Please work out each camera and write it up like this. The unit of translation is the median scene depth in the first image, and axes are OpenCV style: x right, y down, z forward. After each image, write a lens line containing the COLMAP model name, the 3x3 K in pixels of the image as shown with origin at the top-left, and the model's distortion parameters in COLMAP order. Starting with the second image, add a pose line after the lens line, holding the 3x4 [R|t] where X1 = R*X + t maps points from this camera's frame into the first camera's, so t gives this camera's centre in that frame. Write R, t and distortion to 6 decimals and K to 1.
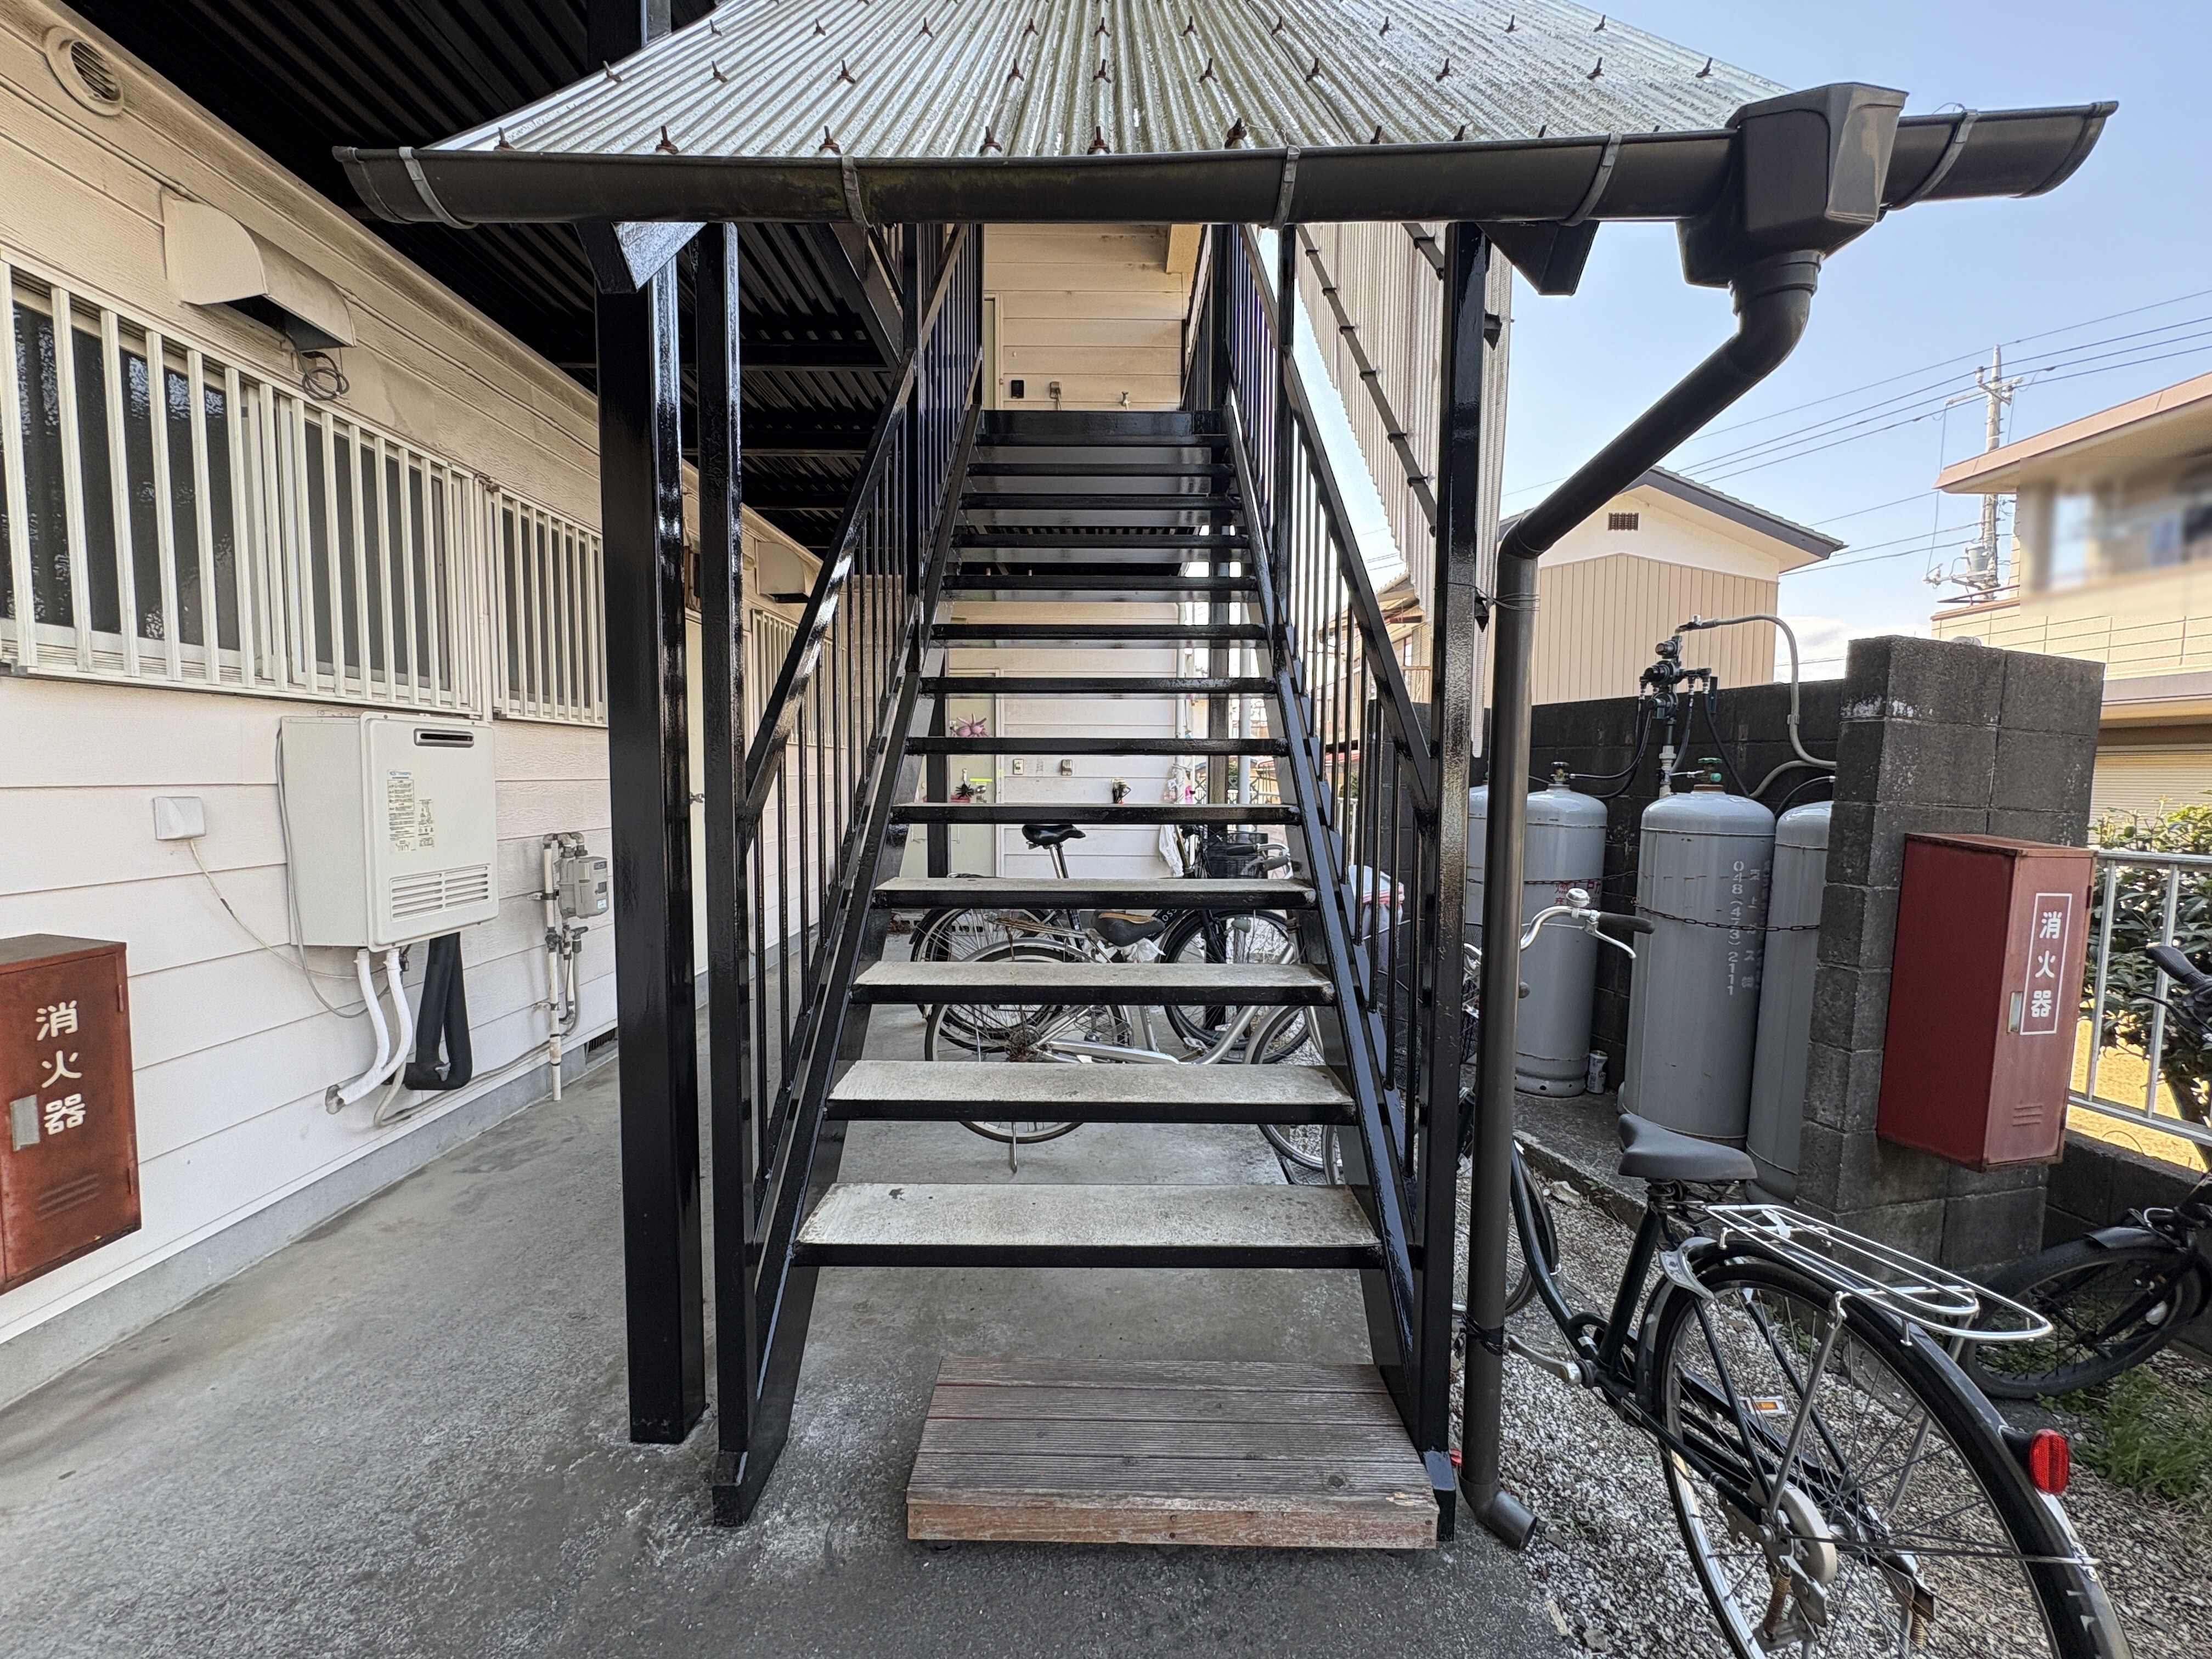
lens RADIAL K [[887.3, 0, 1111.9], [0, 887.3, 829.8], [0, 0, 1]] dist [0.001175, -0.000248]
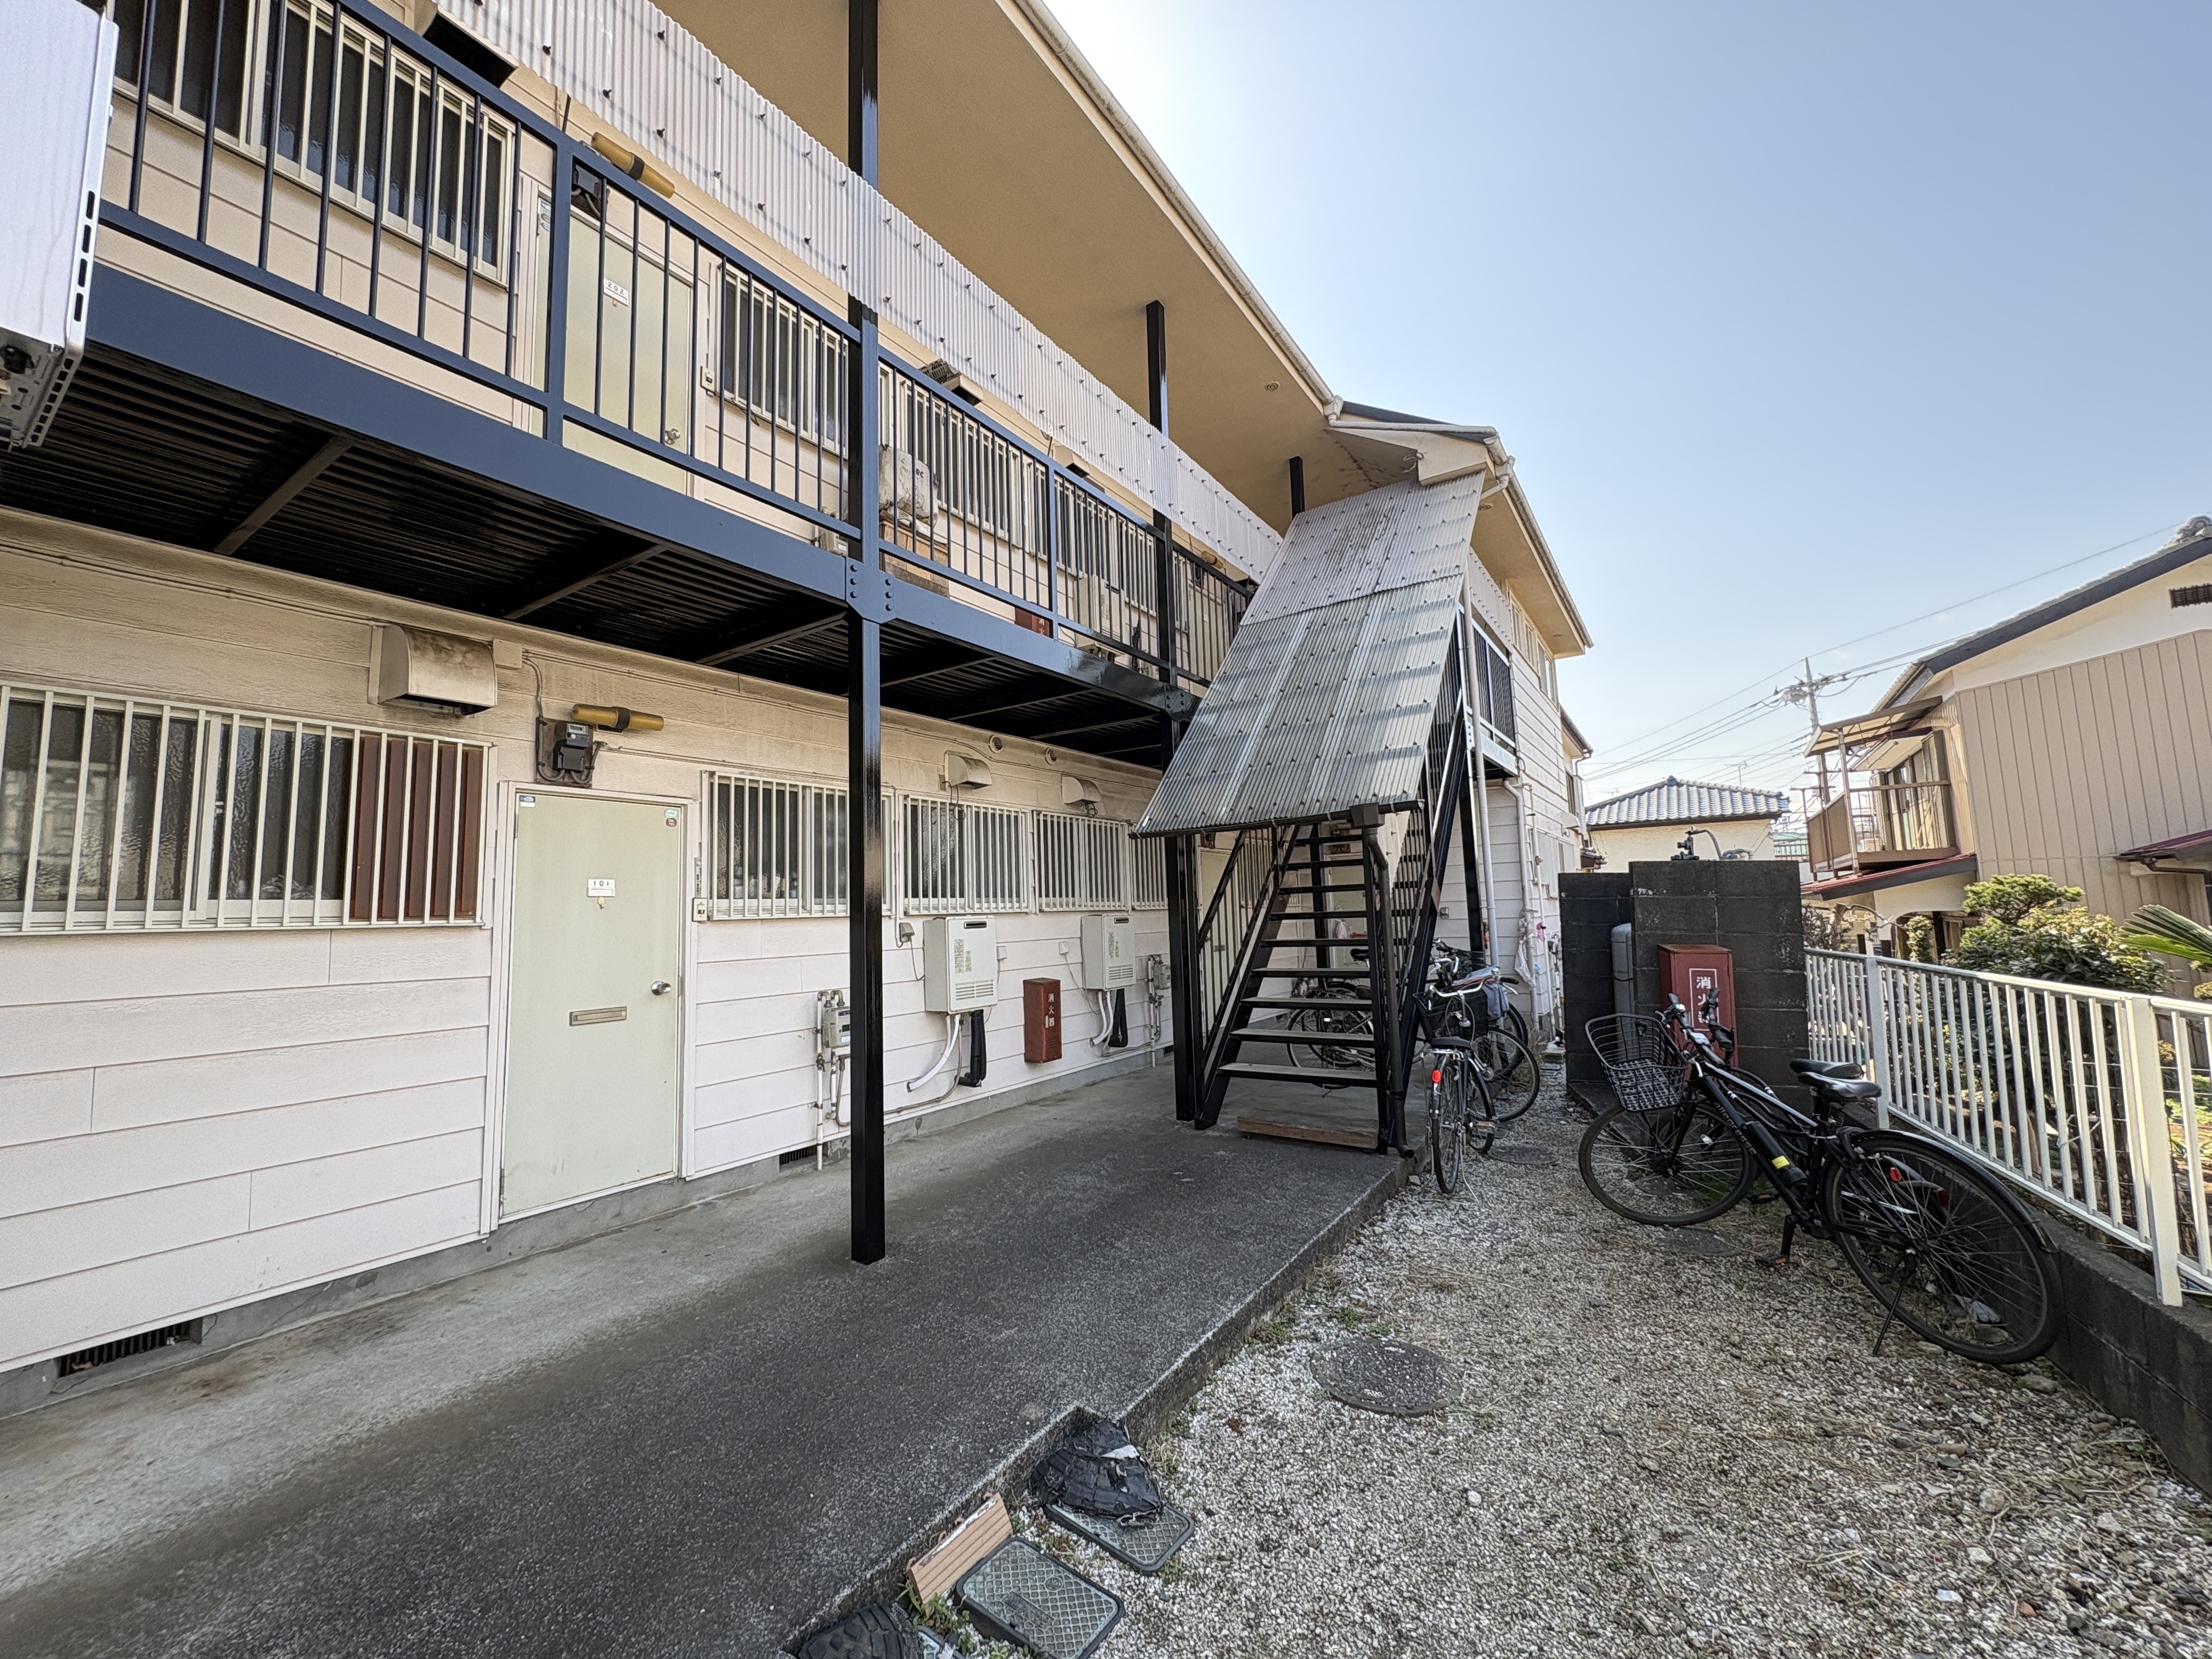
lens RADIAL K [[868.2, 0, 1102.7], [0, 868.2, 826.8], [0, 0, 1]] dist [0.000214, 0.000107]
pose [[0.826928, -0.091006, -0.554895, 0.778862], [0.000849, 0.987017, -0.160611, 0.050618], [0.562308, 0.132343, 0.816269, -1.349176]]
